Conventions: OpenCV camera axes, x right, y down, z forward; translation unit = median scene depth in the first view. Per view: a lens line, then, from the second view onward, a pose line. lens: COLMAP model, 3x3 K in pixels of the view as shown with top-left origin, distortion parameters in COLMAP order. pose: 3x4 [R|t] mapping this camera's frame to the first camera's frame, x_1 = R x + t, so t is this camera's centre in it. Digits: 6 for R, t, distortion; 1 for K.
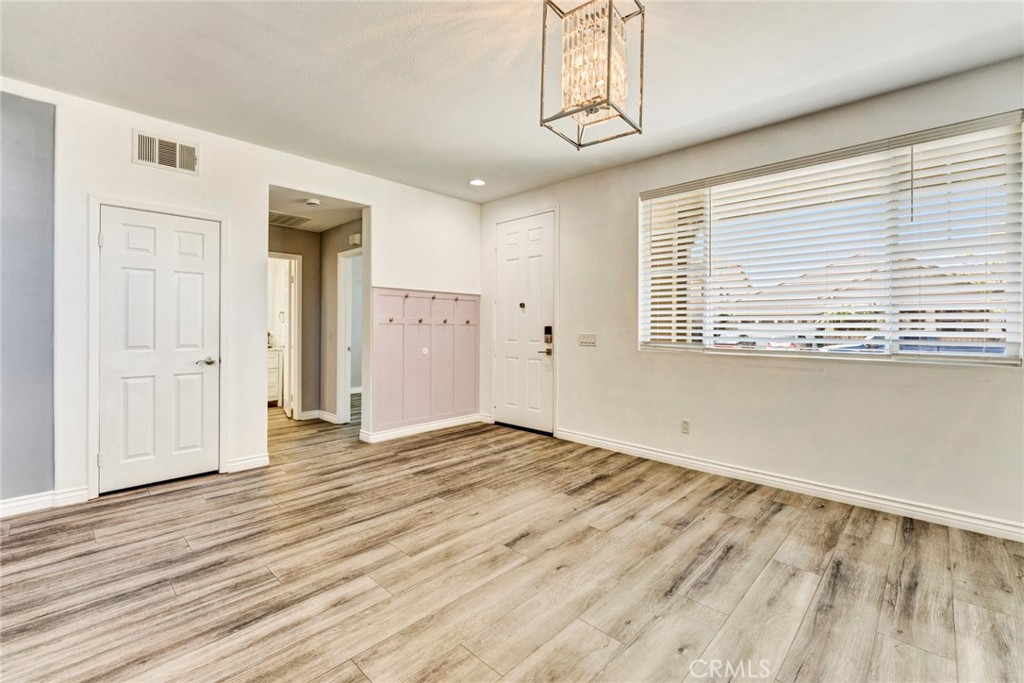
lens RADIAL K [[444.1, 0, 509.7], [0, 444.1, 333.8], [0, 0, 1]] dist [0.002393, 0.000206]
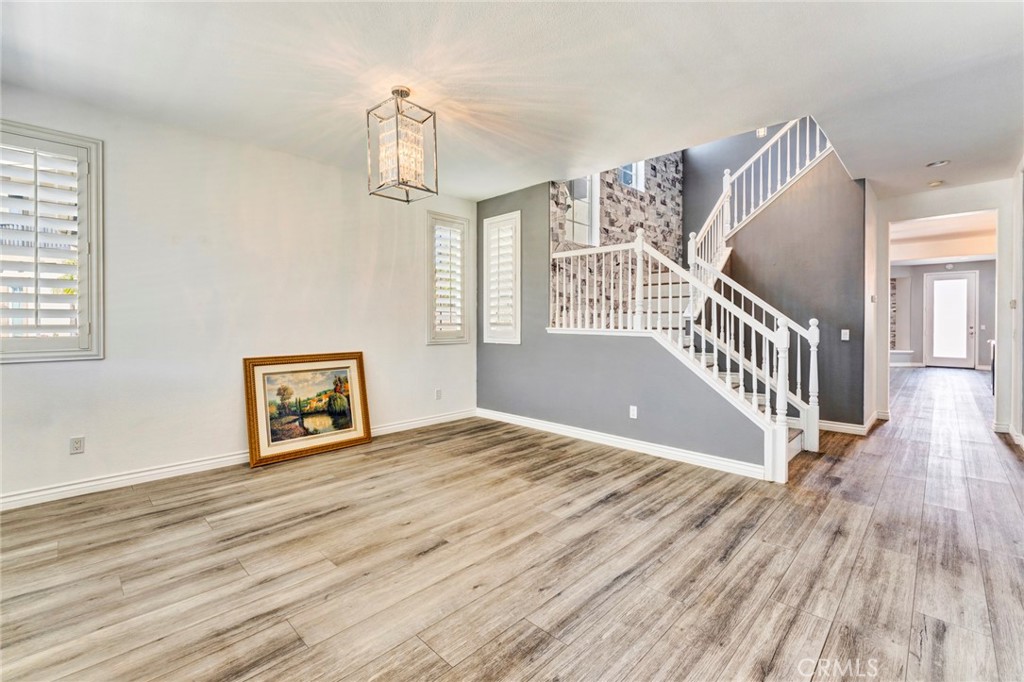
lens RADIAL K [[444.1, 0, 511.3], [0, 444.1, 331.8], [0, 0, 1]] dist [0.002393, 0.000206]
pose [[-0.999974, -0.002157, 0.006936, -0.161185], [-0.001901, 0.999326, 0.036673, -0.030376], [-0.007010, 0.036659, -0.999303, 2.009635]]
